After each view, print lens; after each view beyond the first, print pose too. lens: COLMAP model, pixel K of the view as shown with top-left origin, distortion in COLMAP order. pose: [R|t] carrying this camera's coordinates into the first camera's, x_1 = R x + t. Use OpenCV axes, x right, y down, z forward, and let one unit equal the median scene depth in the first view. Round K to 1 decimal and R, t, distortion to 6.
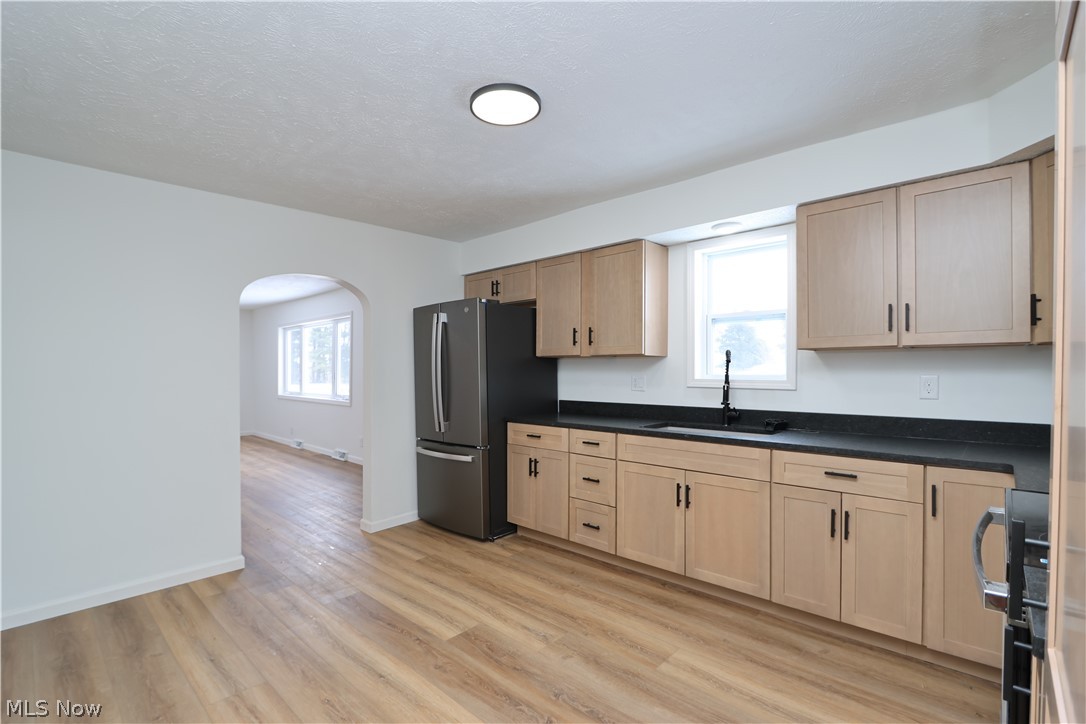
lens RADIAL K [[501.9, 0, 541.8], [0, 501.9, 368.5], [0, 0, 1]] dist [-0.021158, 0.004851]
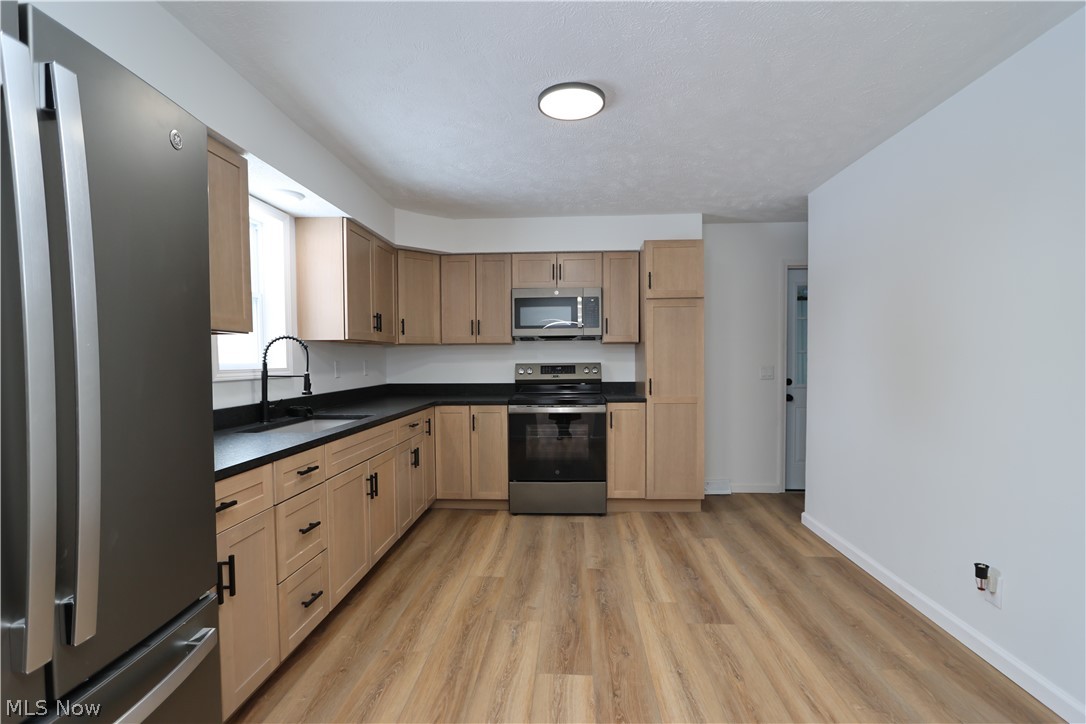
lens RADIAL K [[501.9, 0, 539.5], [0, 501.9, 368.7], [0, 0, 1]] dist [-0.021158, 0.004851]
pose [[-0.639711, -0.006510, 0.768588, -0.646954], [0.009203, 0.999828, 0.016128, 0.014921], [-0.768560, 0.017390, -0.639541, 1.329941]]
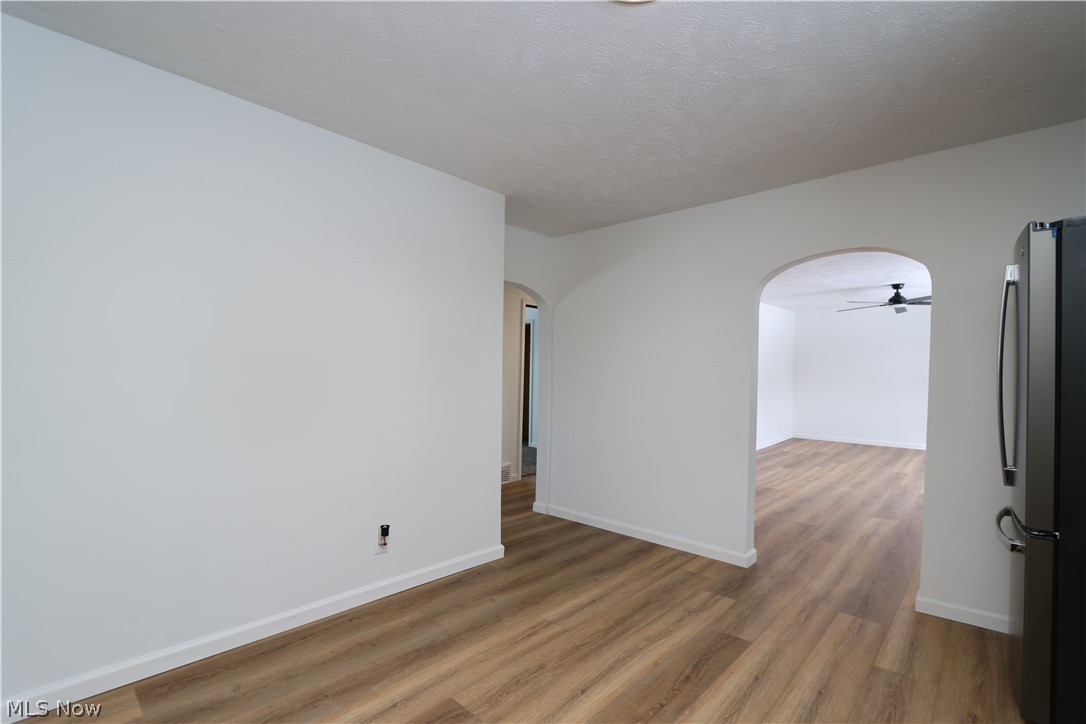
lens RADIAL K [[501.9, 0, 537.0], [0, 501.9, 367.3], [0, 0, 1]] dist [-0.021158, 0.004851]
pose [[0.007893, 0.003013, -0.999964, 0.451219], [-0.013726, 0.999902, 0.002904, 0.006422], [0.999875, 0.013703, 0.007934, 0.662335]]
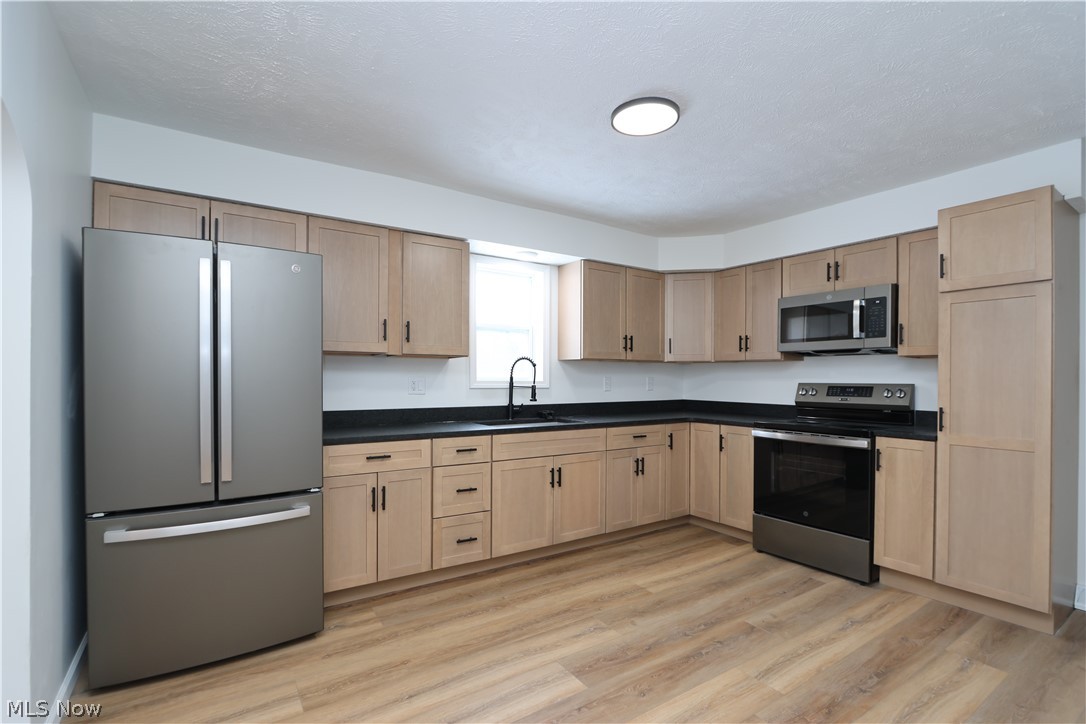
lens RADIAL K [[501.9, 0, 542.2], [0, 501.9, 372.4], [0, 0, 1]] dist [-0.021158, 0.004851]
pose [[0.225825, 0.013424, 0.974075, -0.870600], [-0.008891, 0.999892, -0.011718, 0.017429], [-0.974127, -0.006014, 0.225920, 0.741860]]
